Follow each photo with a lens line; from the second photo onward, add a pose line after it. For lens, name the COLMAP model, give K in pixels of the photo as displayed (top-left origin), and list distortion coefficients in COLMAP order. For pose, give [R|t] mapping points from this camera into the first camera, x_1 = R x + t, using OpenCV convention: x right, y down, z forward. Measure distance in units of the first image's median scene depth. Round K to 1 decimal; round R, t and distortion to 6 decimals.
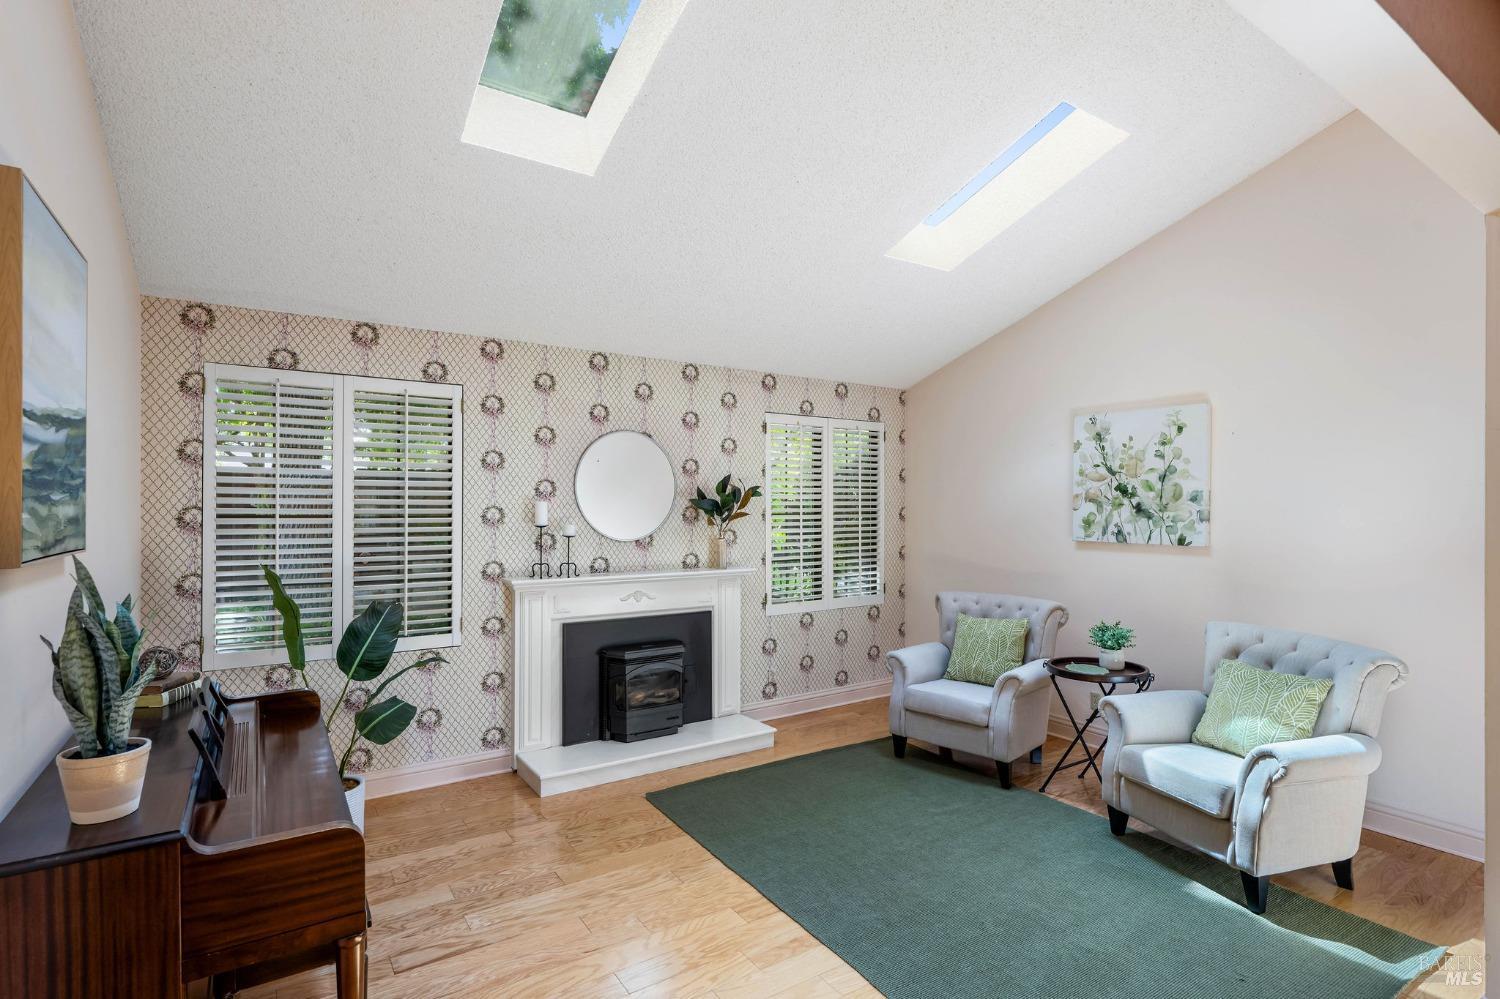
lens RADIAL K [[733.7, 0, 750.0], [0, 733.7, 507.8], [0, 0, 1]] dist [-0.000875, -0.000304]
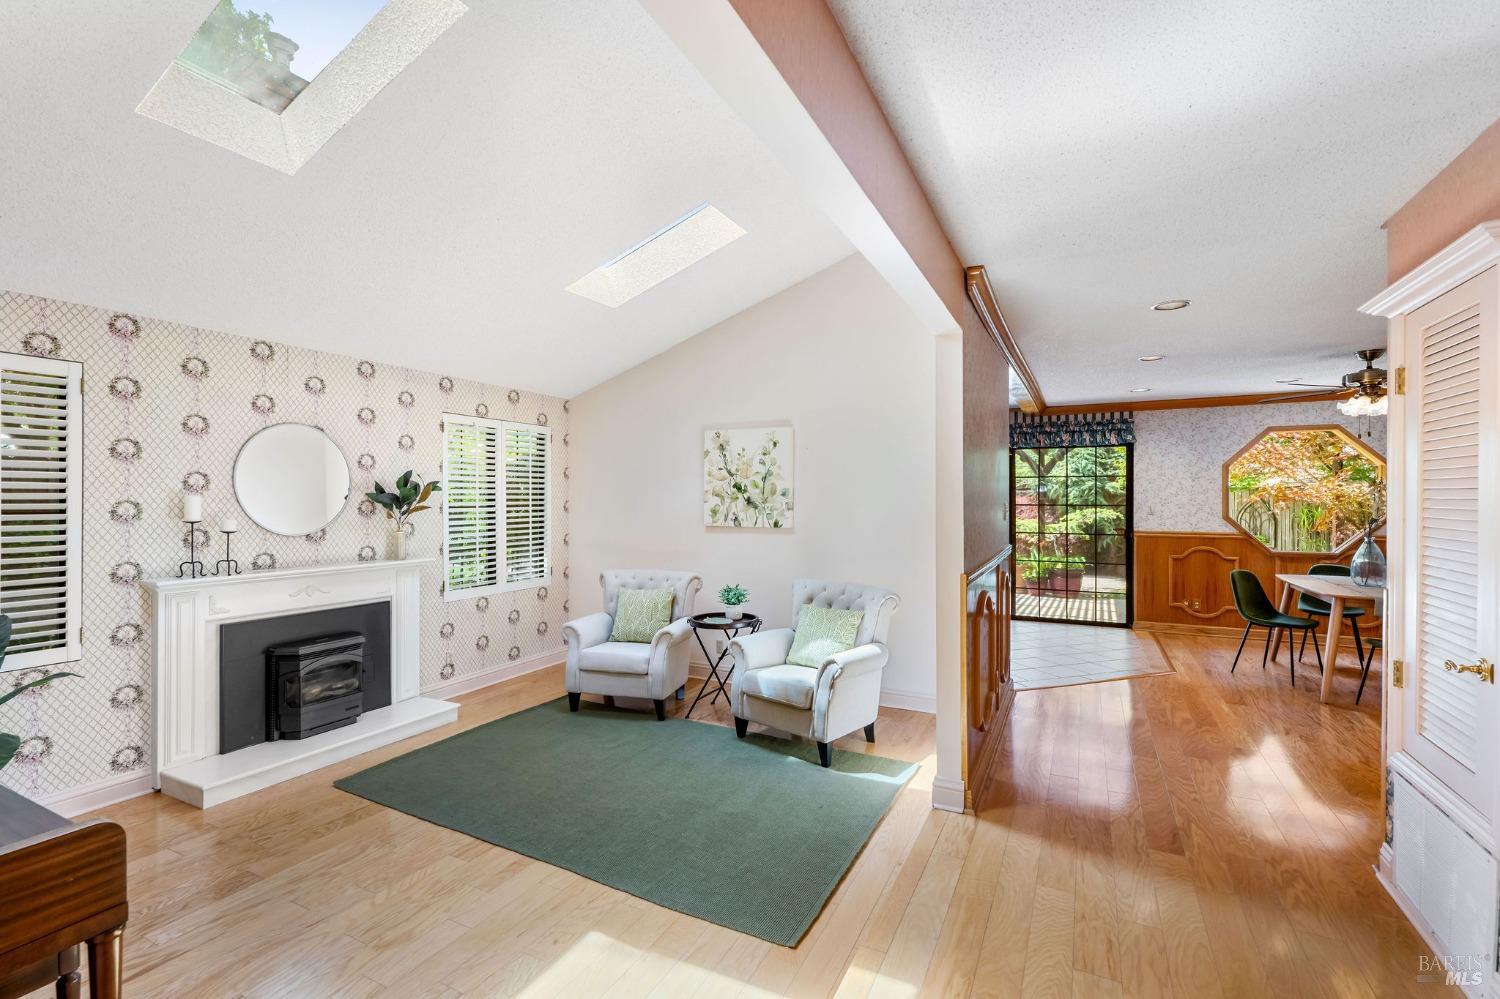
lens RADIAL K [[667.6, 0, 750.0], [0, 667.6, 499.5], [0, 0, 1]] dist [0.000863, -0.000158]
pose [[0.868731, -0.001727, 0.495281, -0.088570], [0.002884, 0.999995, -0.001572, -0.000049], [-0.495276, 0.002794, 0.868731, -0.085109]]
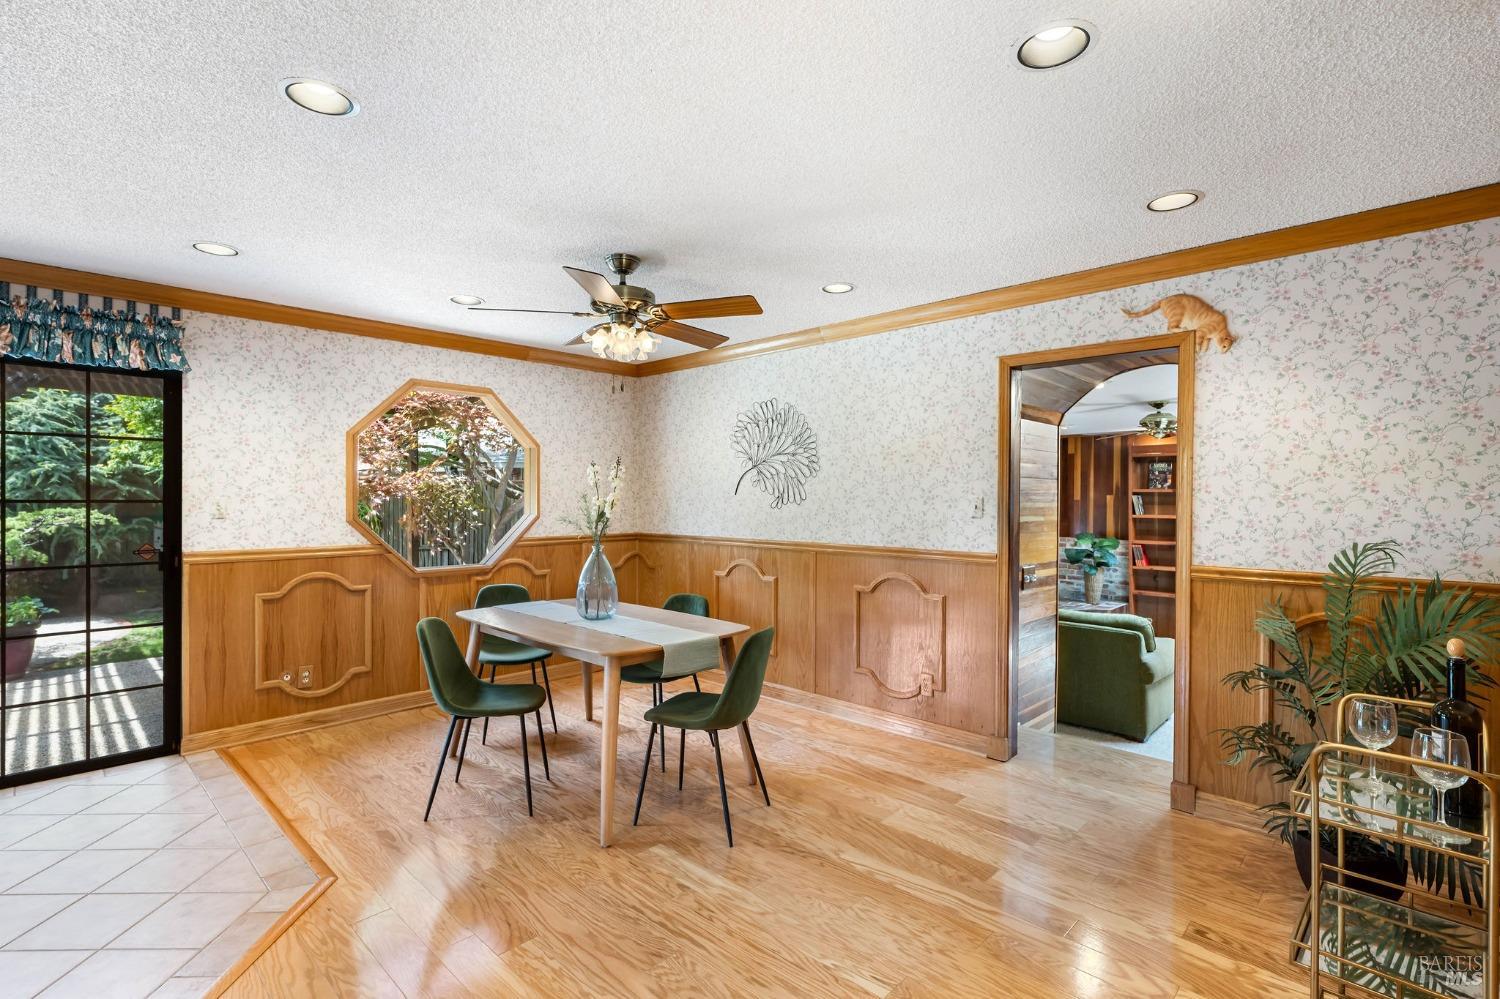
lens RADIAL K [[702.6, 0, 750.0], [0, 702.6, 499.5], [0, 0, 1]] dist [-0.003375, -0.000658]
pose [[-0.214392, -0.005205, 0.976734, 0.242711], [0.000930, 0.999984, 0.005533, 0.004210], [-0.976747, 0.002095, -0.214384, 0.151066]]
